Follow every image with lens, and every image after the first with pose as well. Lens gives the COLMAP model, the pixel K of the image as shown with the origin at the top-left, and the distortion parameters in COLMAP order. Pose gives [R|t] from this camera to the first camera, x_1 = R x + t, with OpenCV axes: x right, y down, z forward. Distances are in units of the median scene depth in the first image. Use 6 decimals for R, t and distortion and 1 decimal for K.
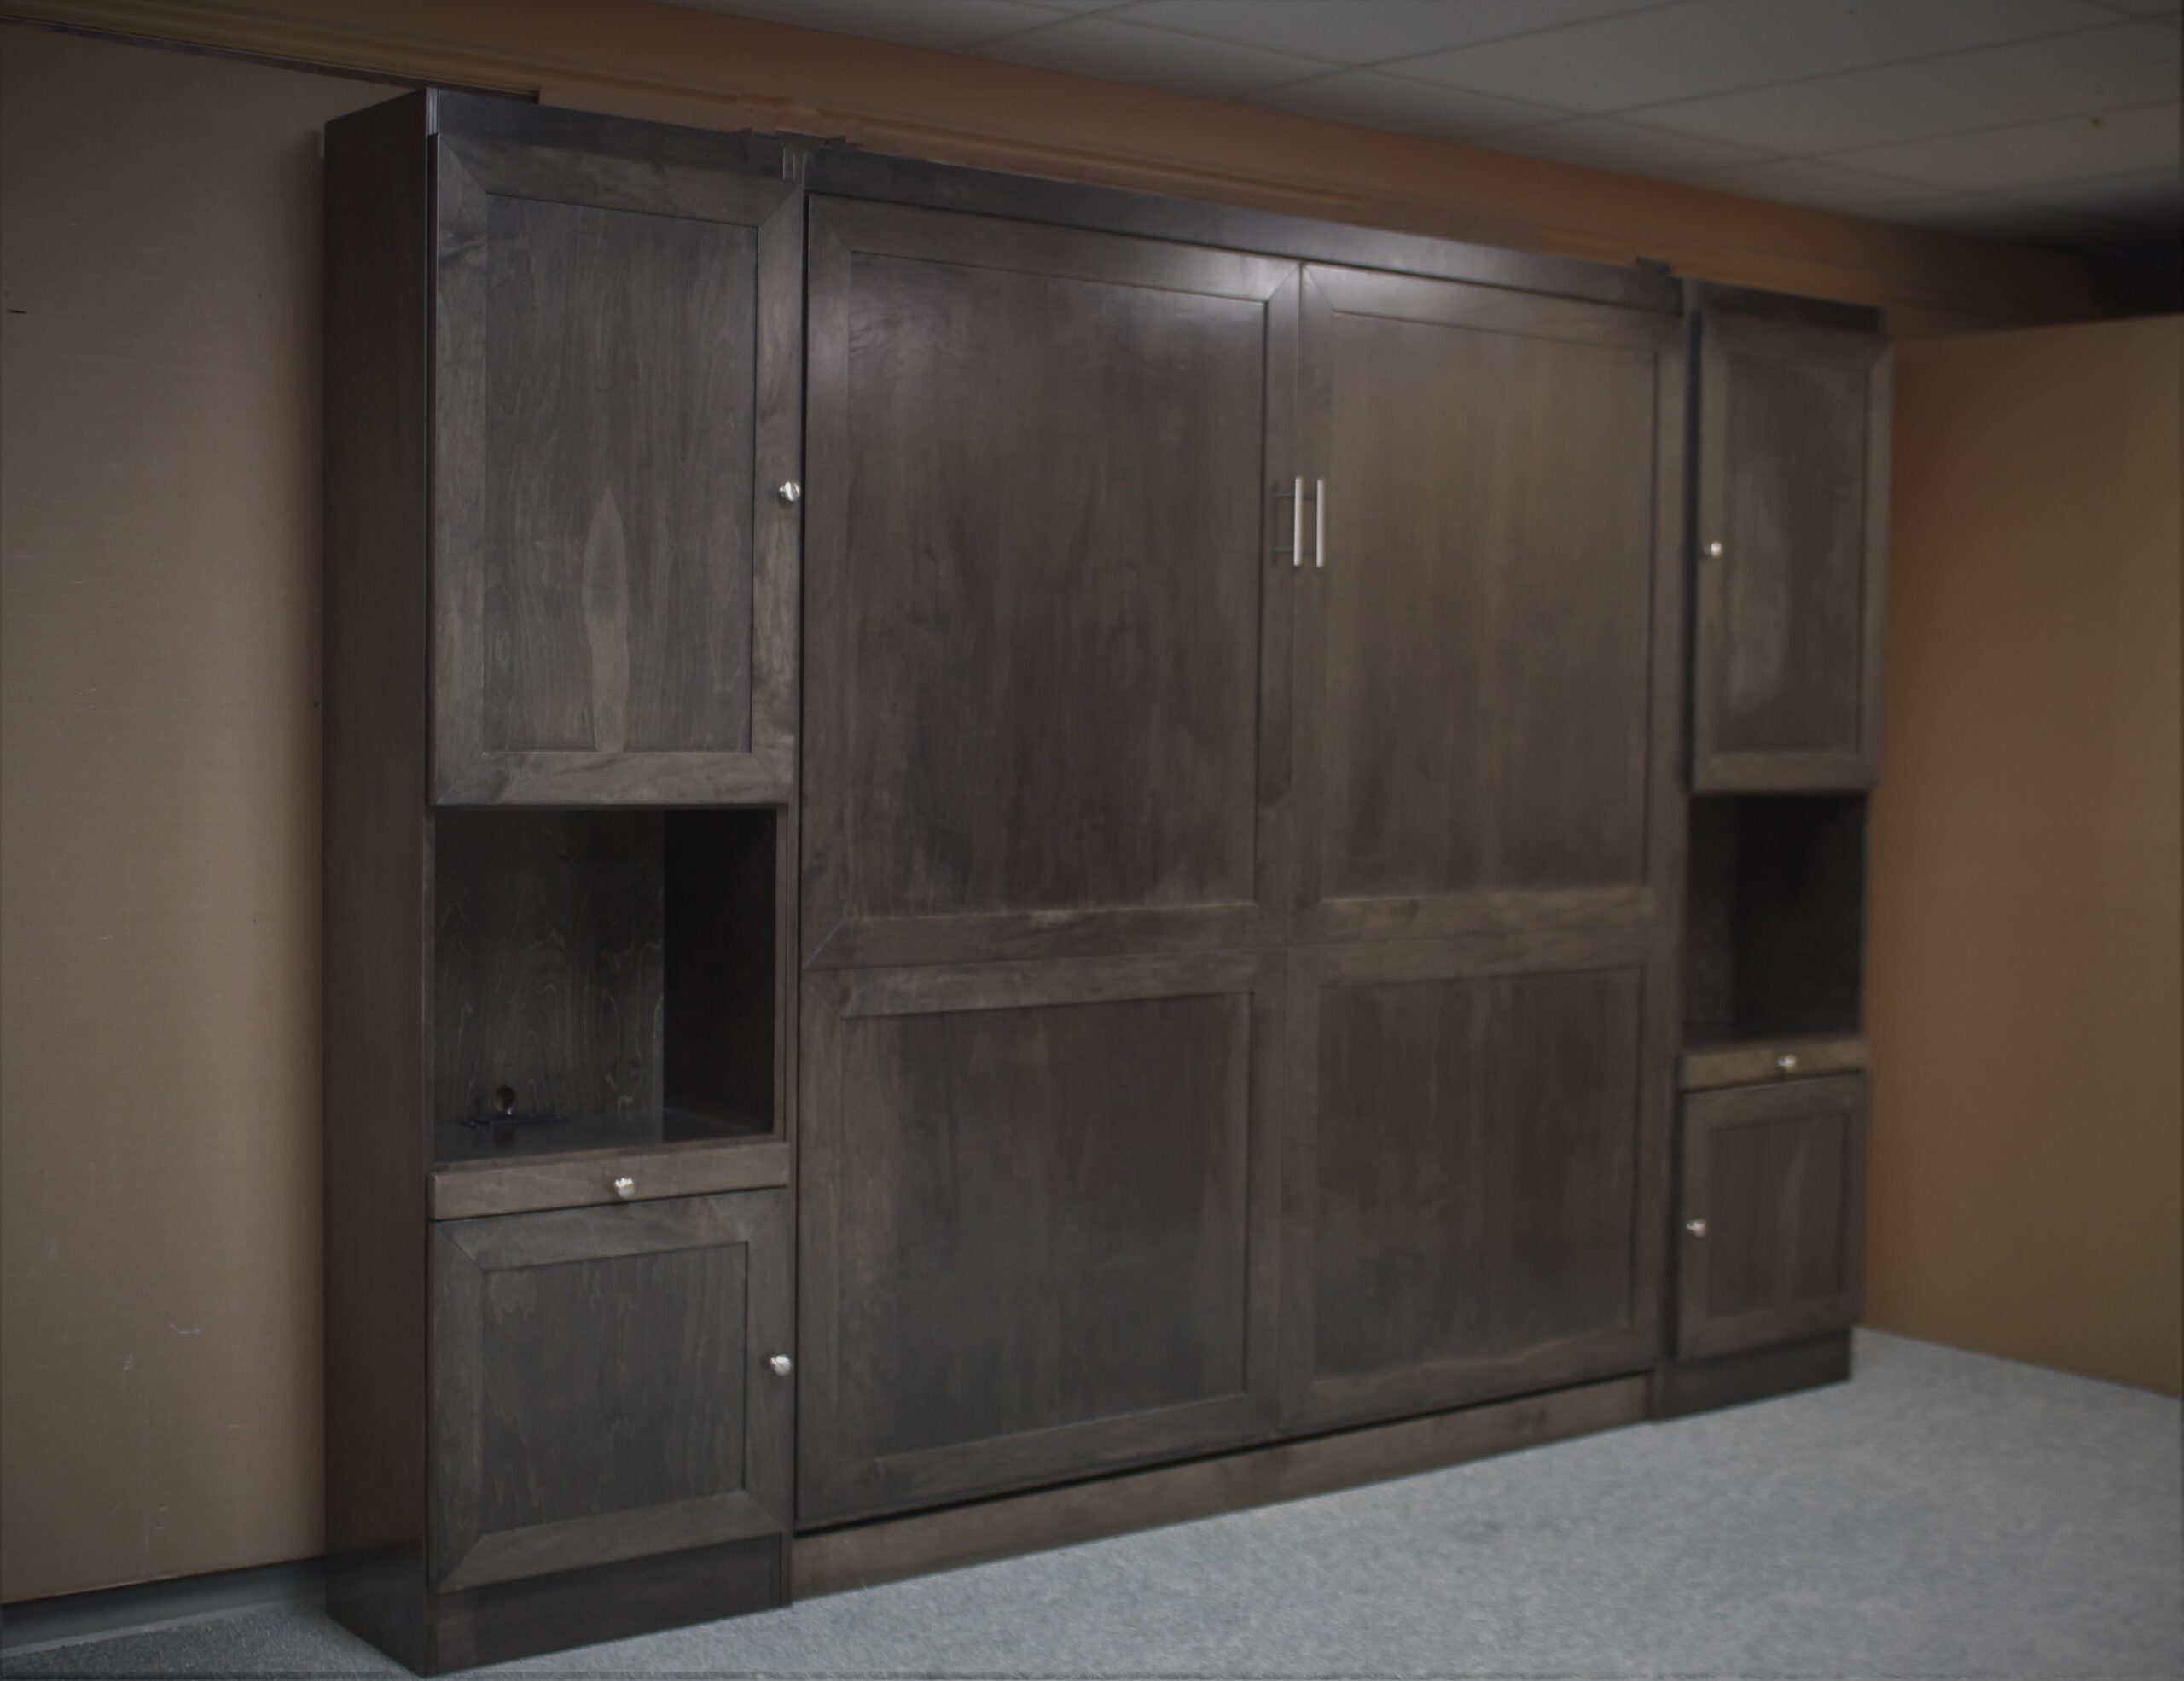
lens RADIAL K [[2956.8, 0, 1216.6], [0, 2956.8, 913.1], [0, 0, 1]] dist [-0.117452, 0.000000]
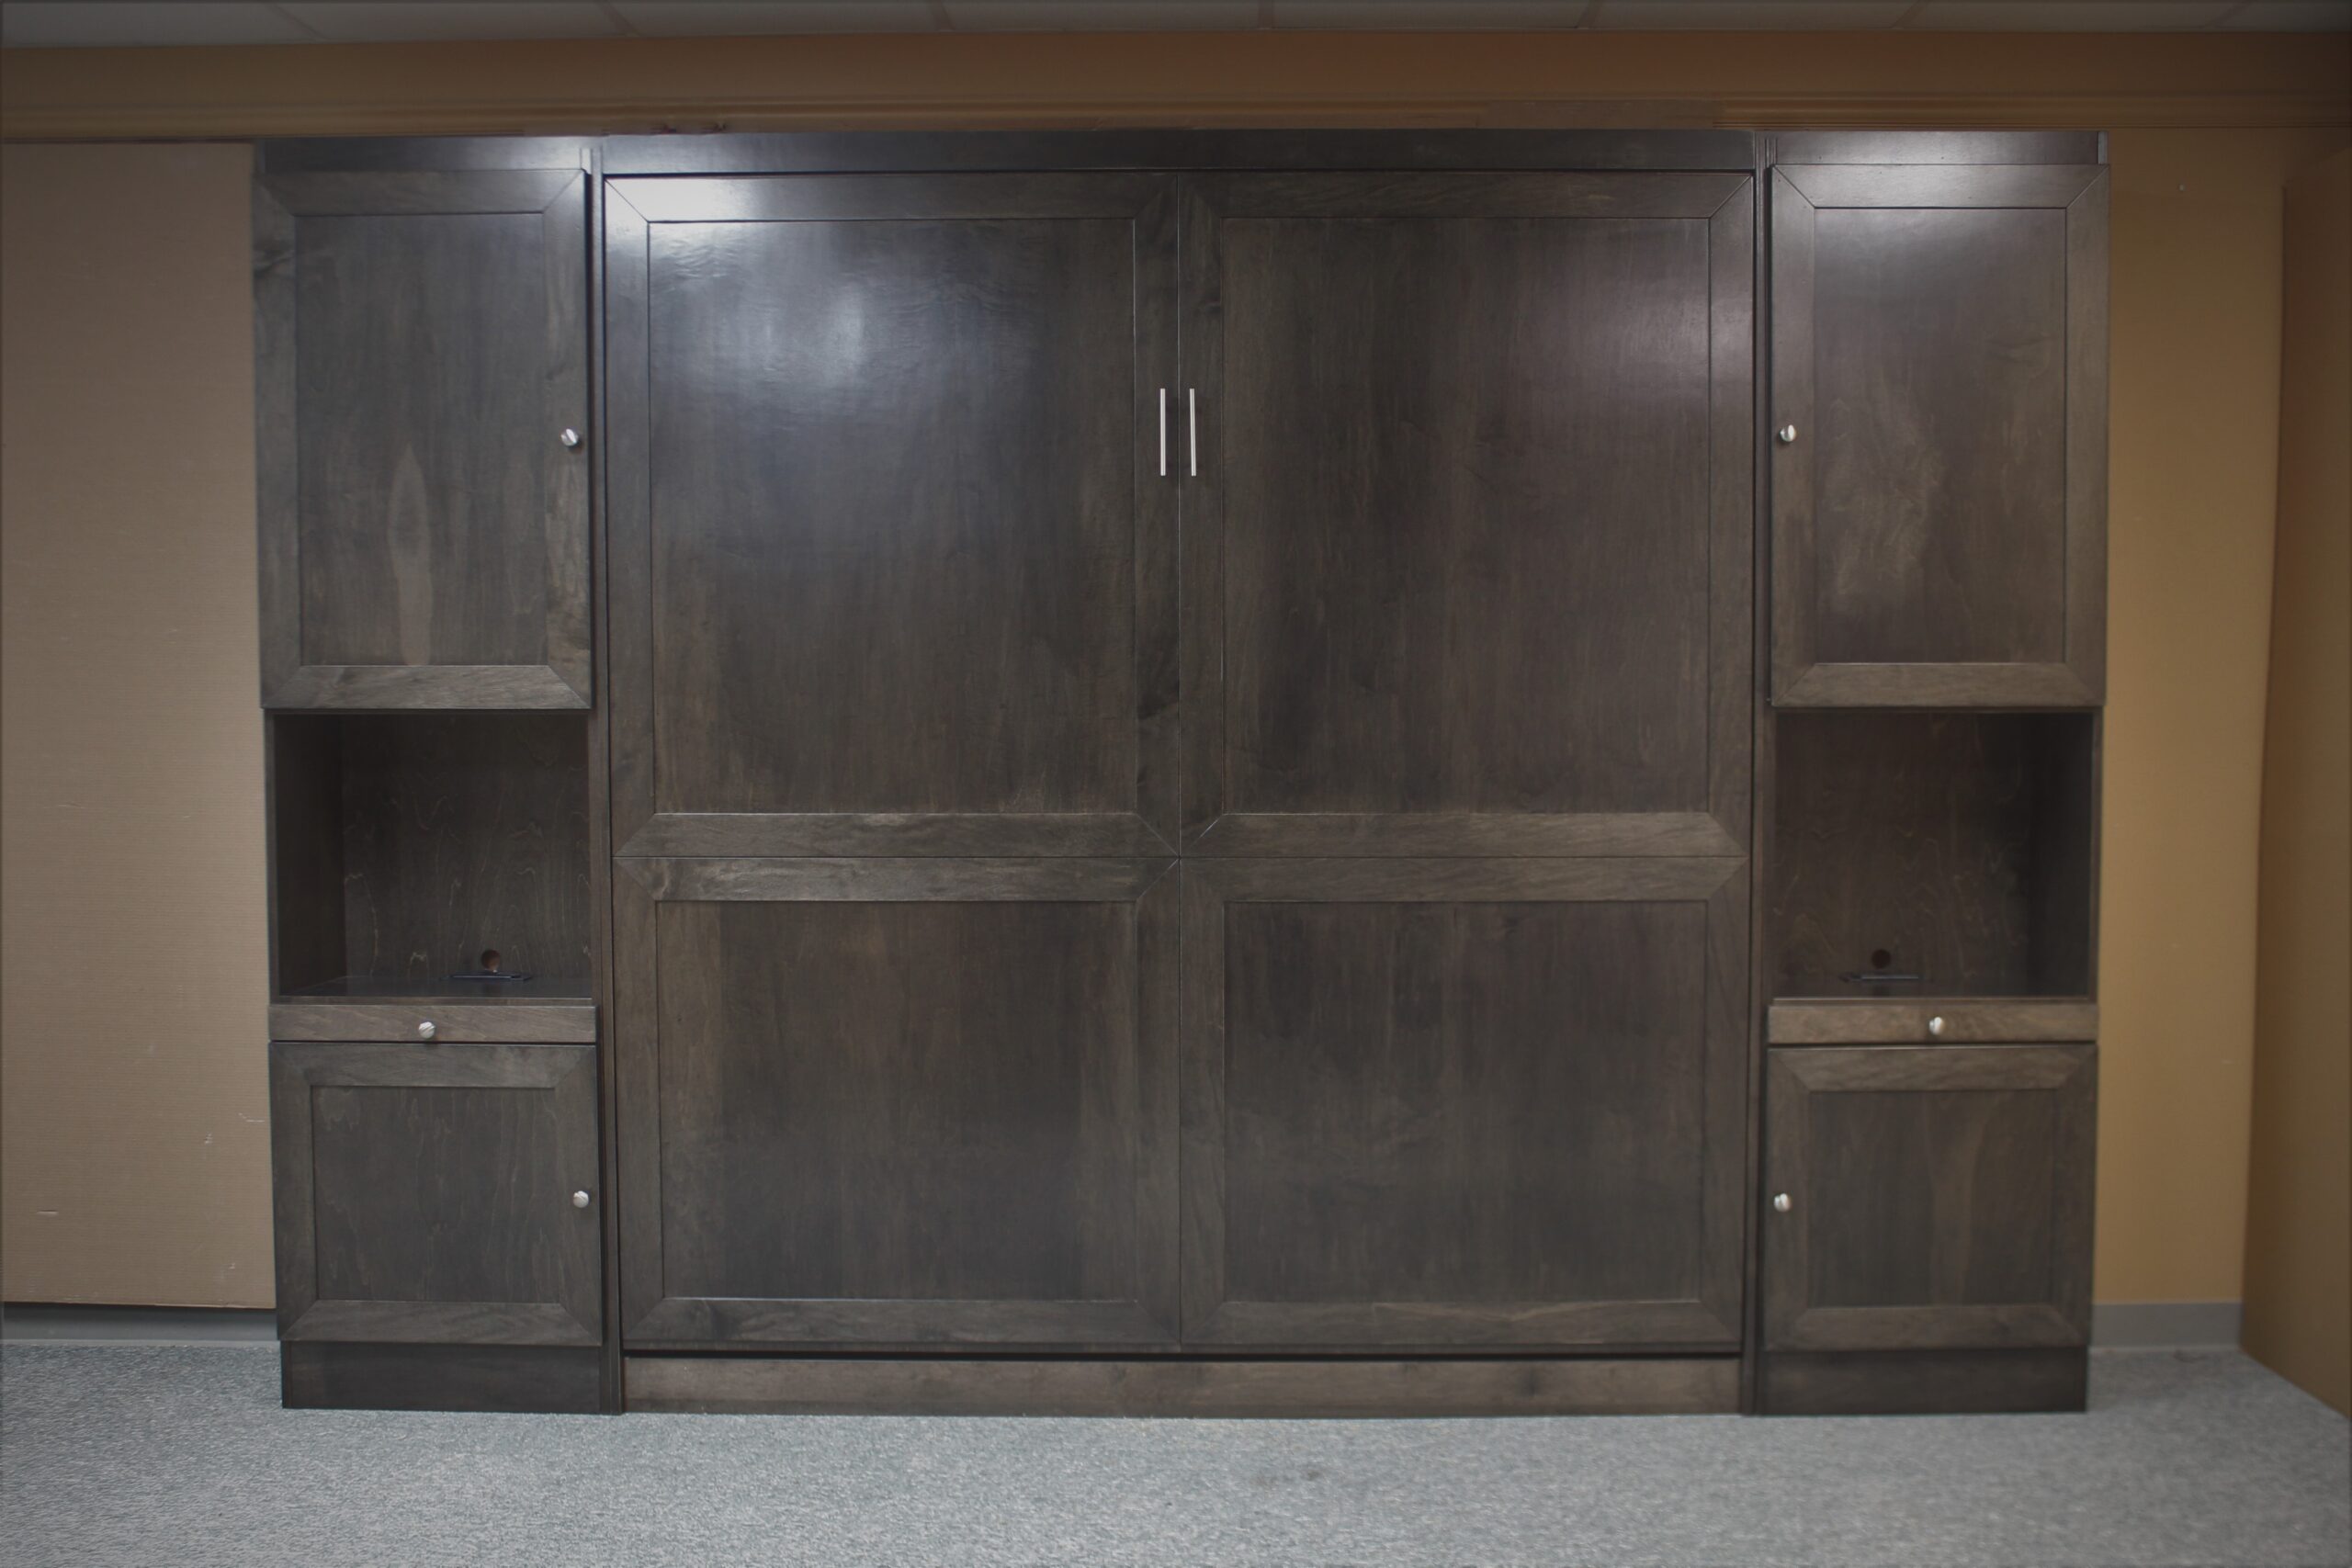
lens RADIAL K [[2521.6, 0, 1260.2], [0, 2521.6, 920.4], [0, 0, 1]] dist [-0.095873, 0.000000]
pose [[0.769090, 0.029818, -0.638444, 0.648679], [-0.034157, 0.999401, 0.005529, 0.029060], [0.638227, 0.017555, 0.769648, 0.397424]]
